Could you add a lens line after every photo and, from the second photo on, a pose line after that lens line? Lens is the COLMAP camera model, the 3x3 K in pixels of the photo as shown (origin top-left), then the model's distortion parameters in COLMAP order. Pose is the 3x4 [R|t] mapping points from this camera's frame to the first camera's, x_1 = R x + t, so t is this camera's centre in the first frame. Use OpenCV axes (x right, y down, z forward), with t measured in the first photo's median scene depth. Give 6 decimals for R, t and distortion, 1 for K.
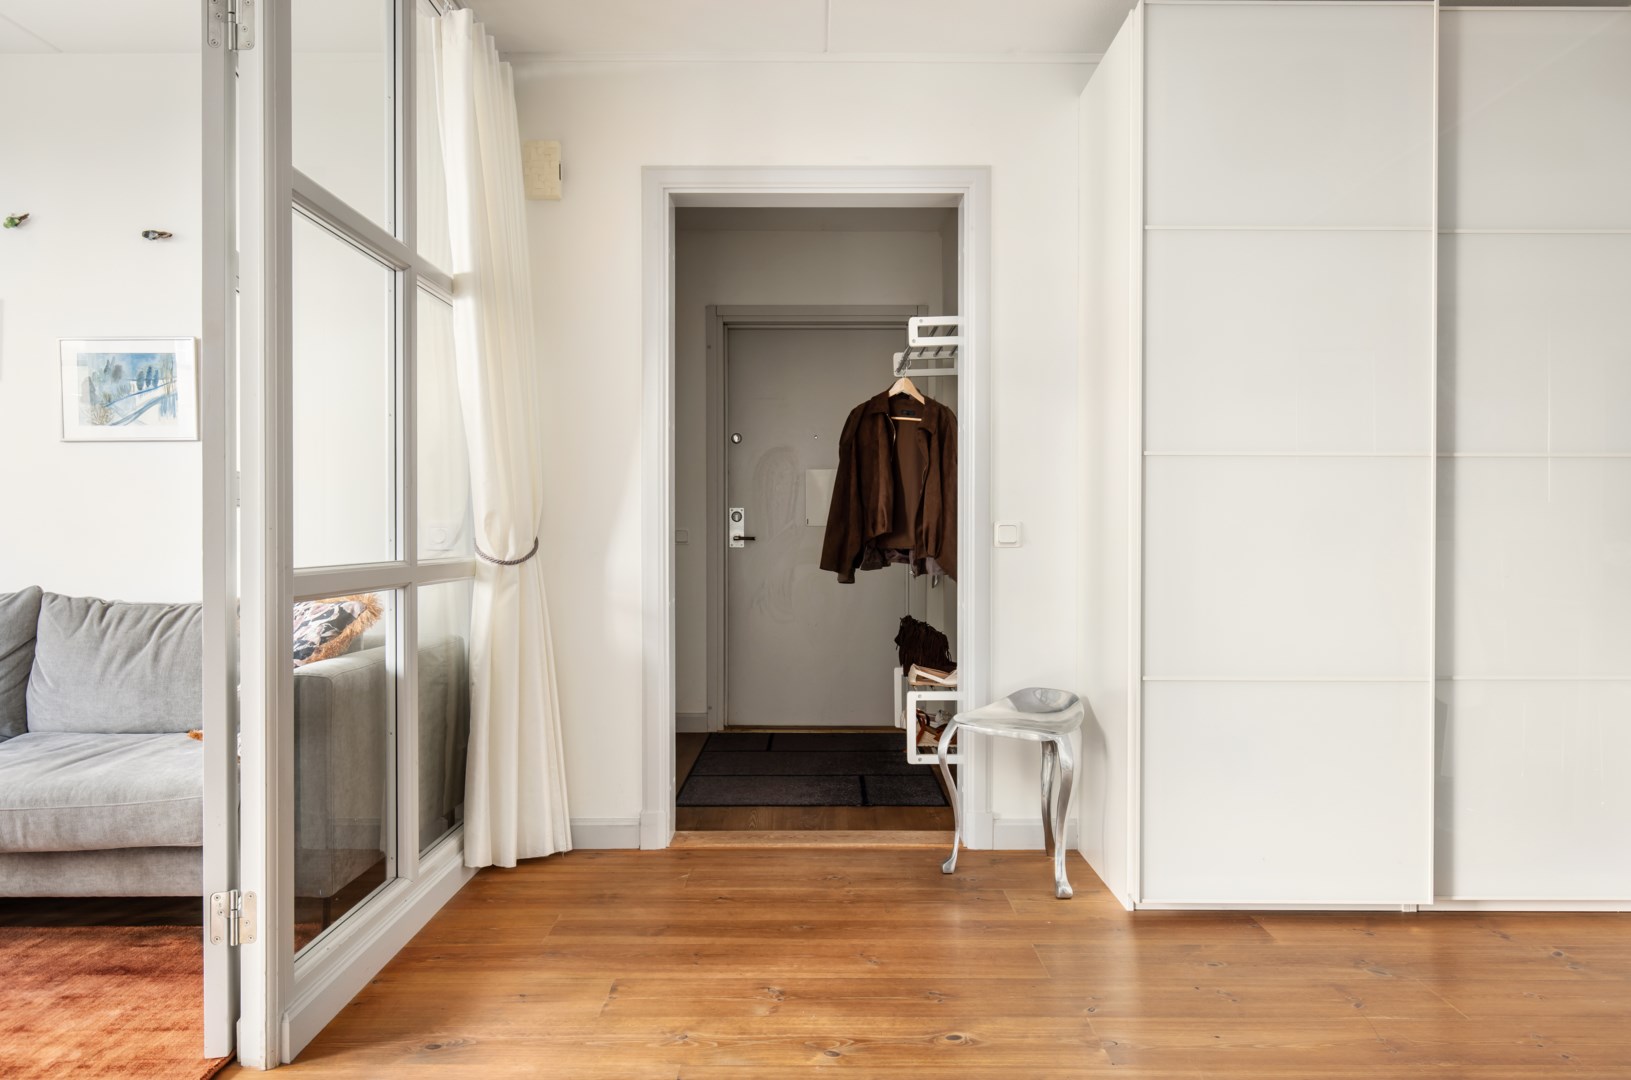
lens RADIAL K [[1126.5, 0, 813.8], [0, 1126.5, 531.7], [0, 0, 1]] dist [-0.036896, -0.000289]
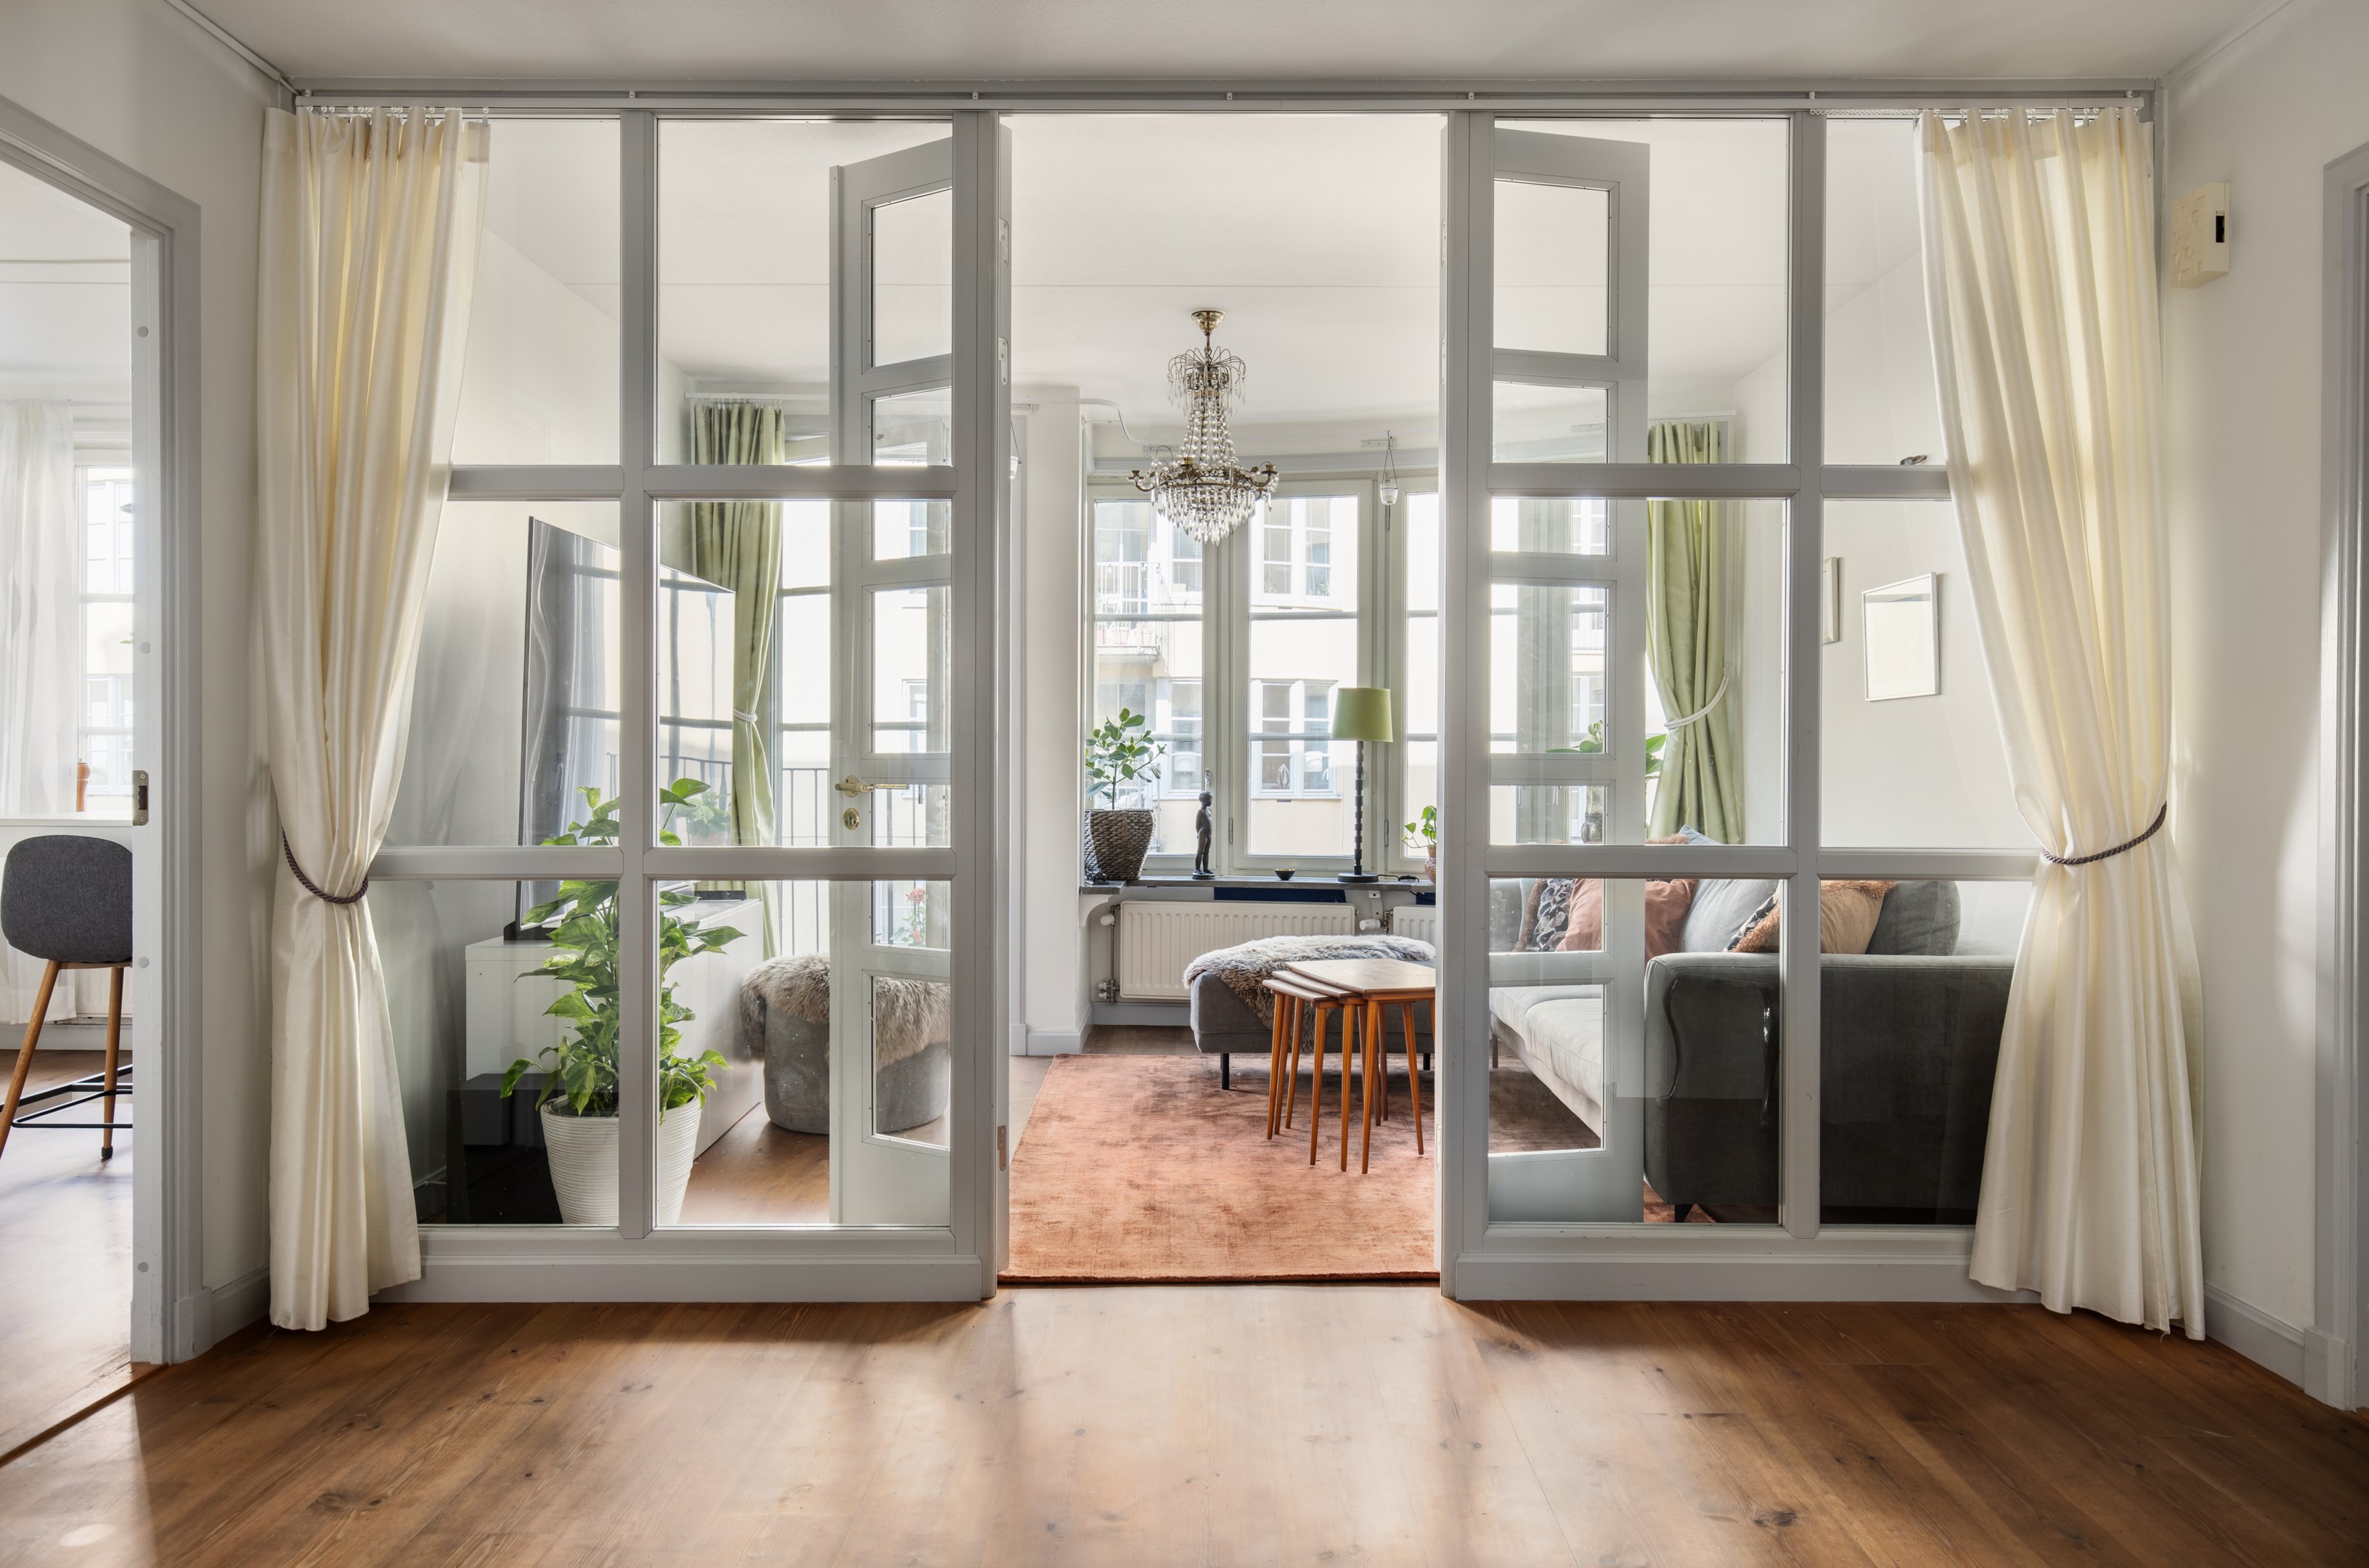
lens RADIAL K [[1511.3, 0, 1219.3], [0, 1511.3, 783.2], [0, 0, 1]] dist [0.009086, -0.001662]
pose [[0.016587, 0.015743, -0.999738, 0.704975], [-0.012344, 0.999803, 0.015539, -0.030654], [0.999786, 0.012083, 0.016778, 0.529399]]
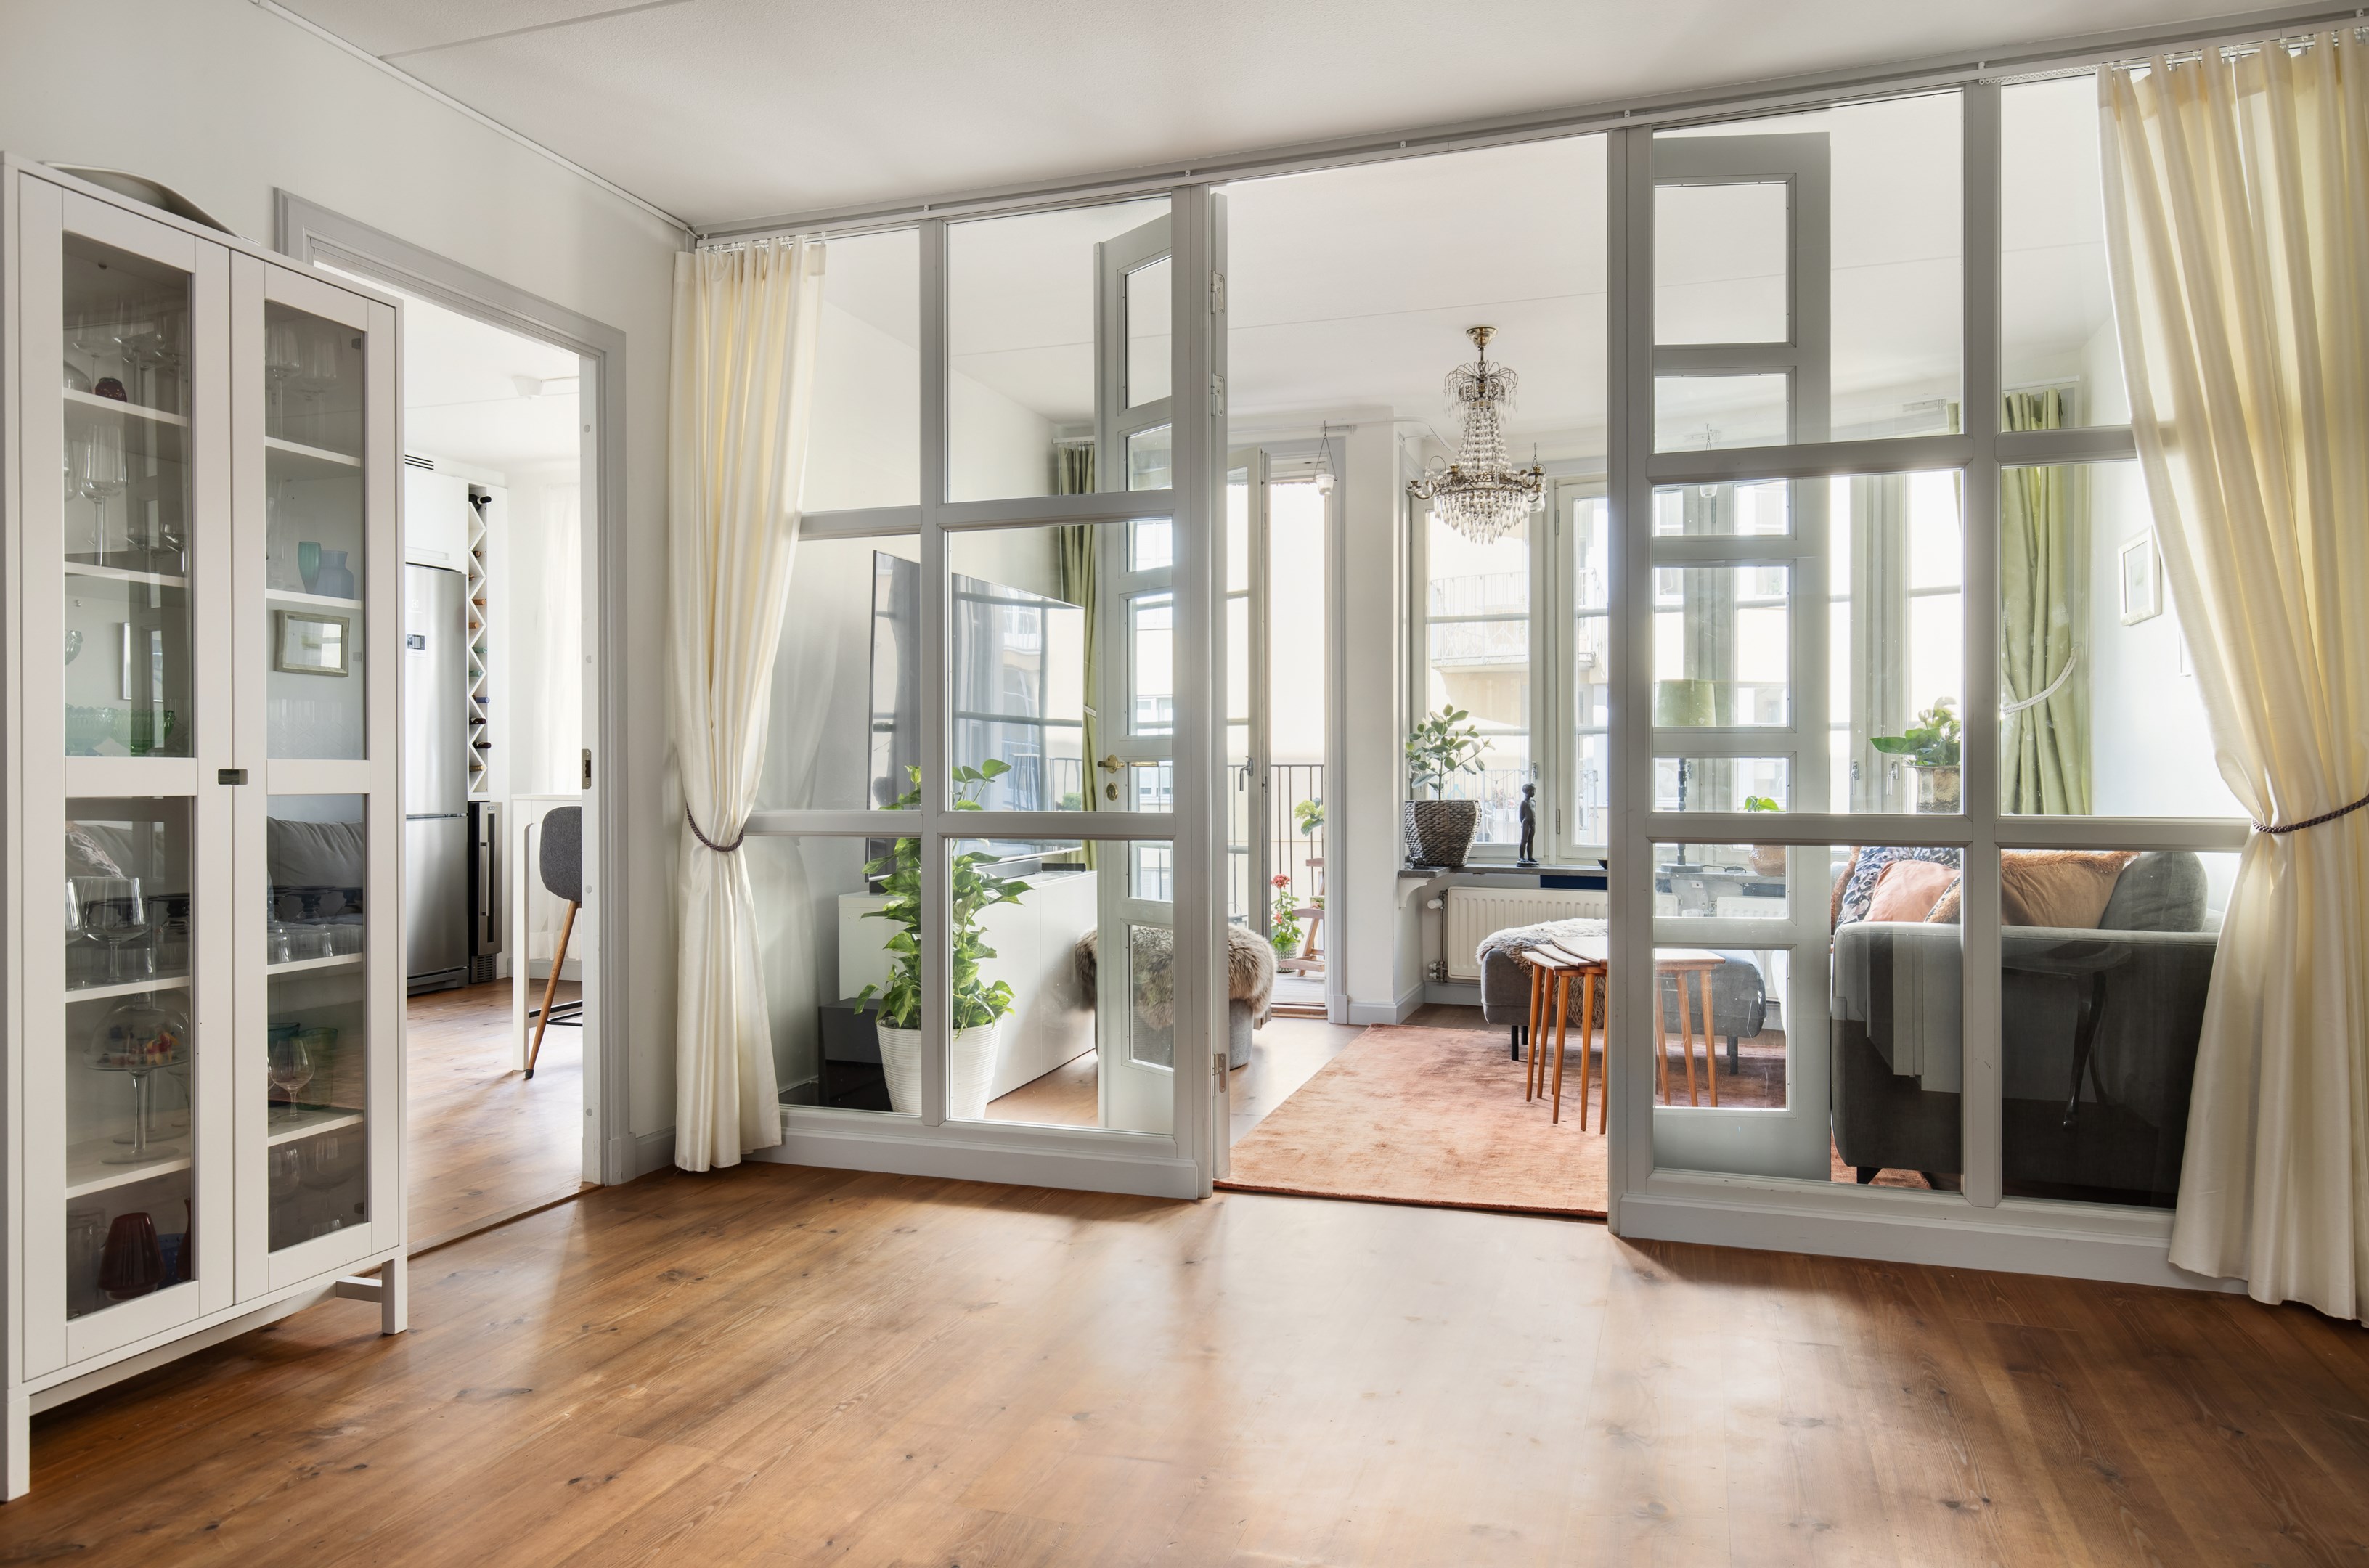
lens RADIAL K [[1511.3, 0, 1241.4], [0, 1511.3, 795.5], [0, 0, 1]] dist [0.009086, -0.001662]
pose [[-0.287625, 0.013685, -0.957645, 0.816999], [-0.006975, 0.999841, 0.016383, -0.002824], [0.957718, 0.011392, -0.287484, 0.763014]]
